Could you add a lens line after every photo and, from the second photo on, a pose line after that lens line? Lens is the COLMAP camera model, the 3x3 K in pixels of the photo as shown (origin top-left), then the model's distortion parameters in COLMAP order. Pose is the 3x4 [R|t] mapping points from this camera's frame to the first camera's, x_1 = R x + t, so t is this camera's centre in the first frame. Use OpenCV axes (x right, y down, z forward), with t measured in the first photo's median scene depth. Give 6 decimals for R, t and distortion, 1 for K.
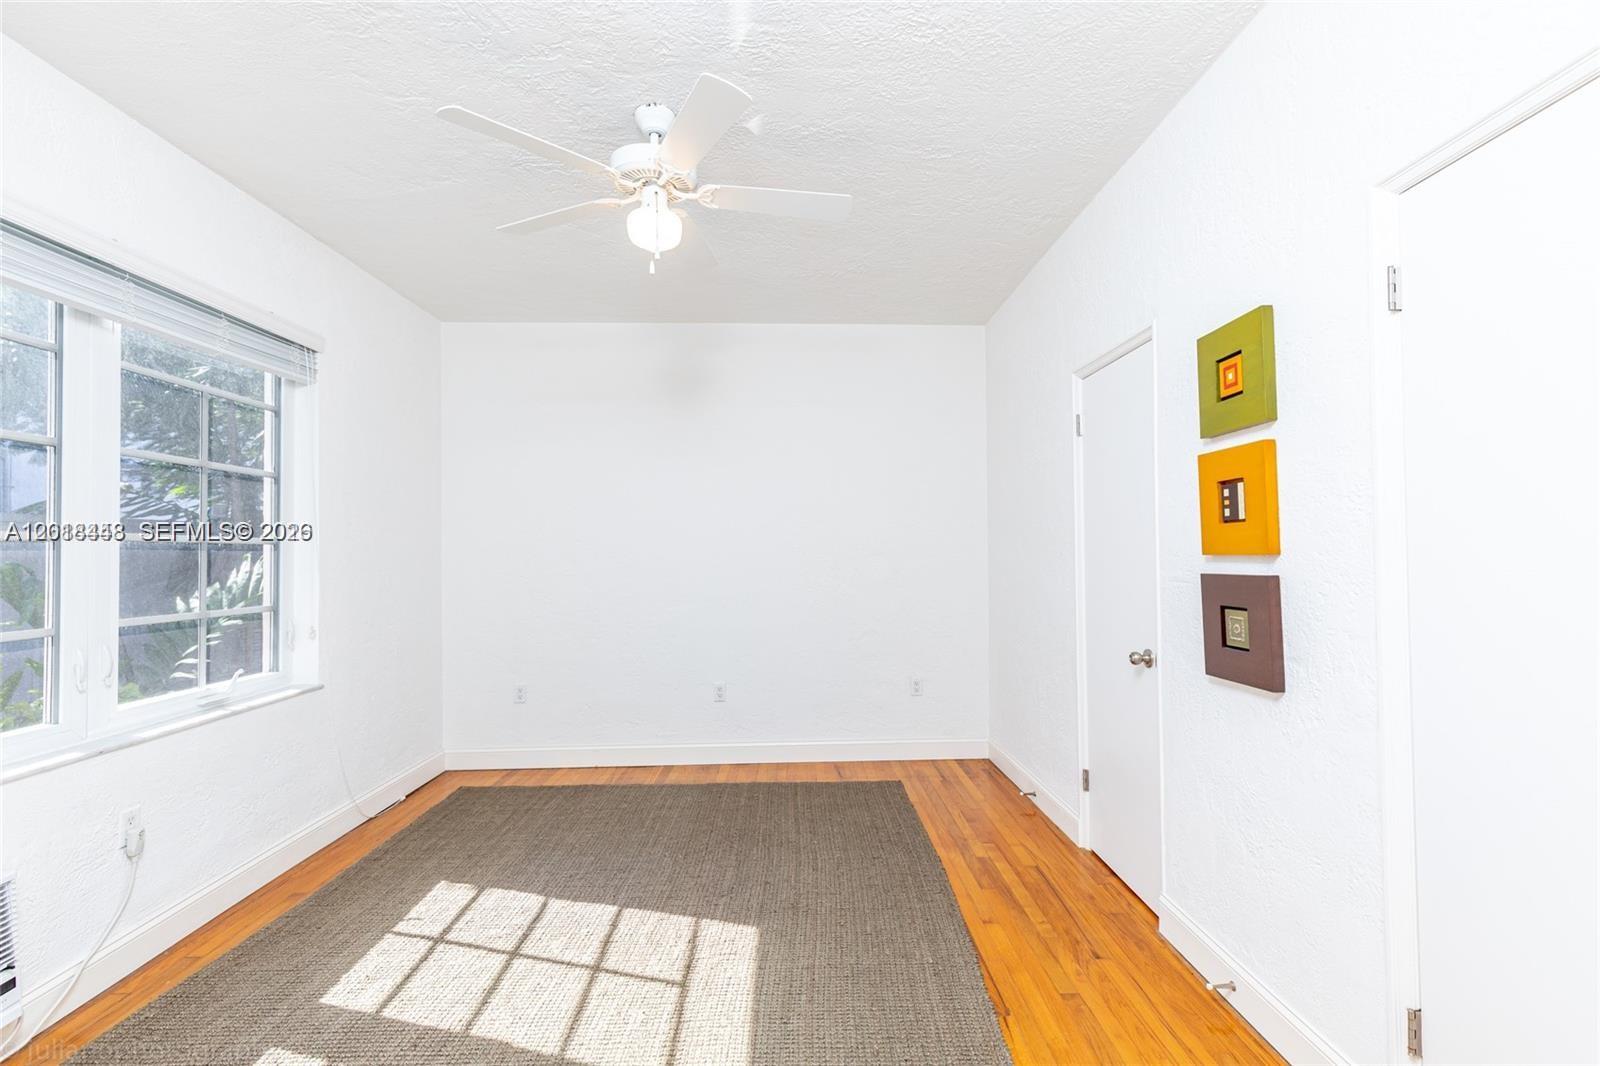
lens RADIAL K [[721.8, 0, 810.3], [0, 721.8, 534.0], [0, 0, 1]] dist [0.000974, -0.000484]
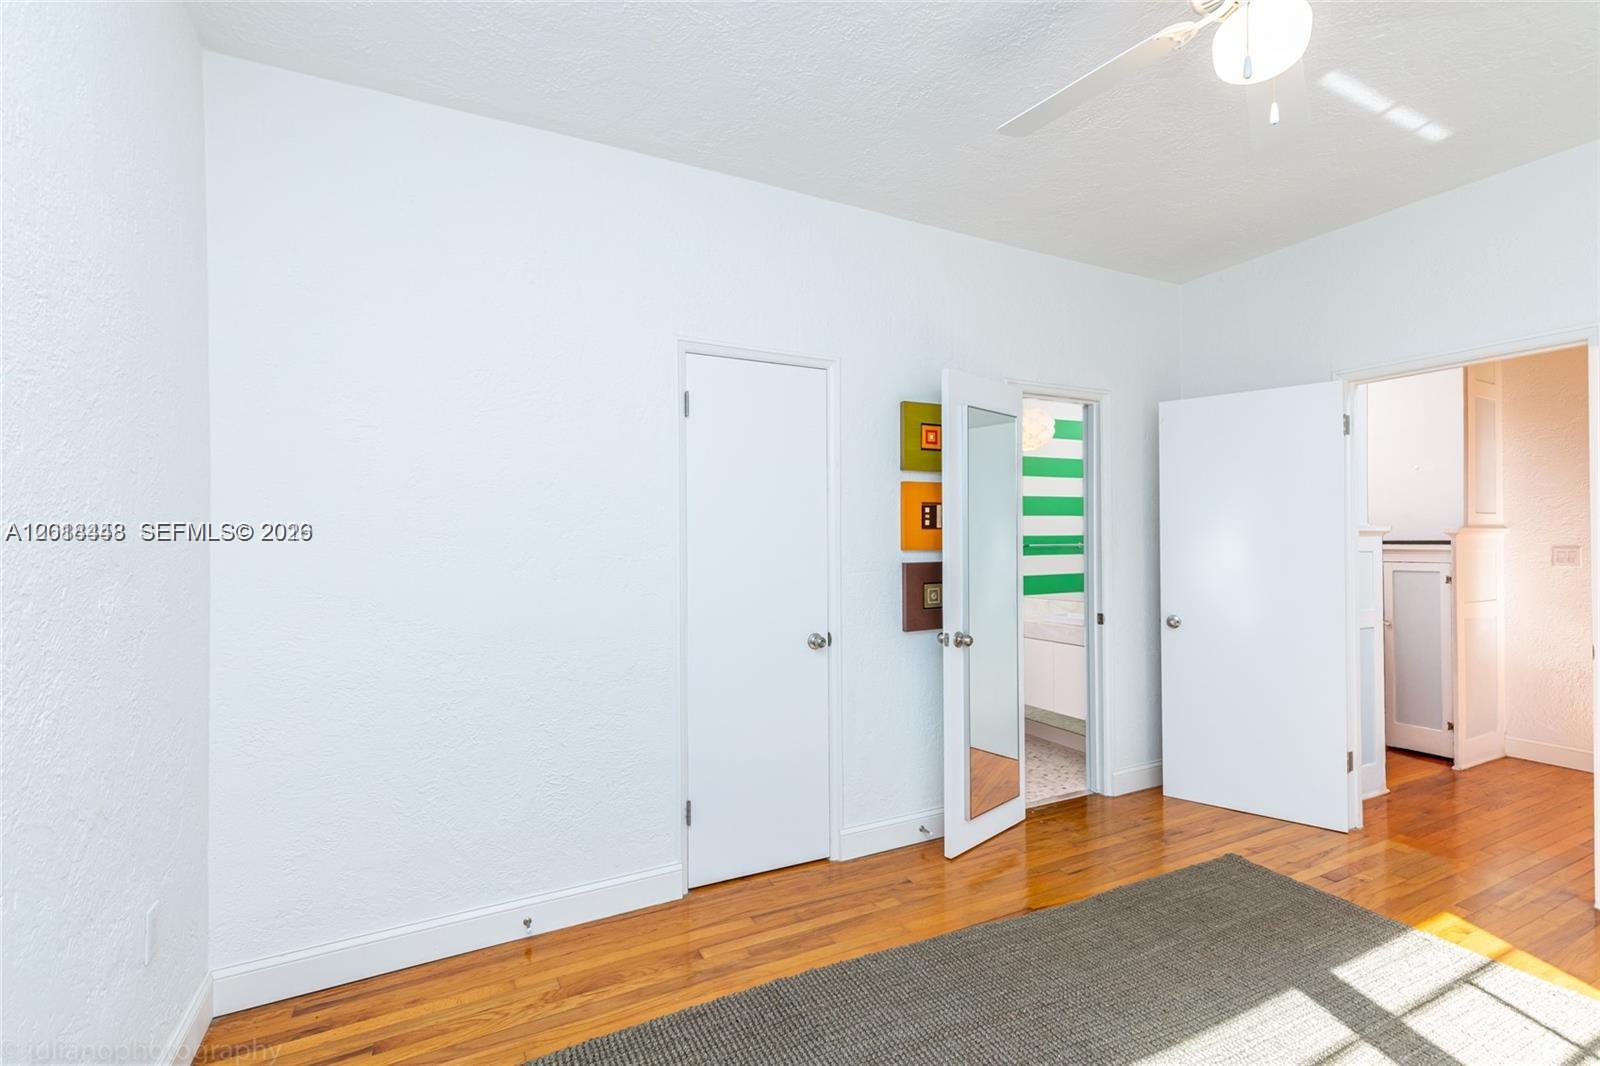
lens RADIAL K [[706.9, 0, 800.0], [0, 706.9, 533.0], [0, 0, 1]] dist [0.036055, 0.000038]
pose [[-0.412411, 0.016168, 0.910854, -0.669514], [-0.014857, 0.999590, -0.024470, 0.032408], [-0.910877, -0.023624, -0.412002, 1.780338]]
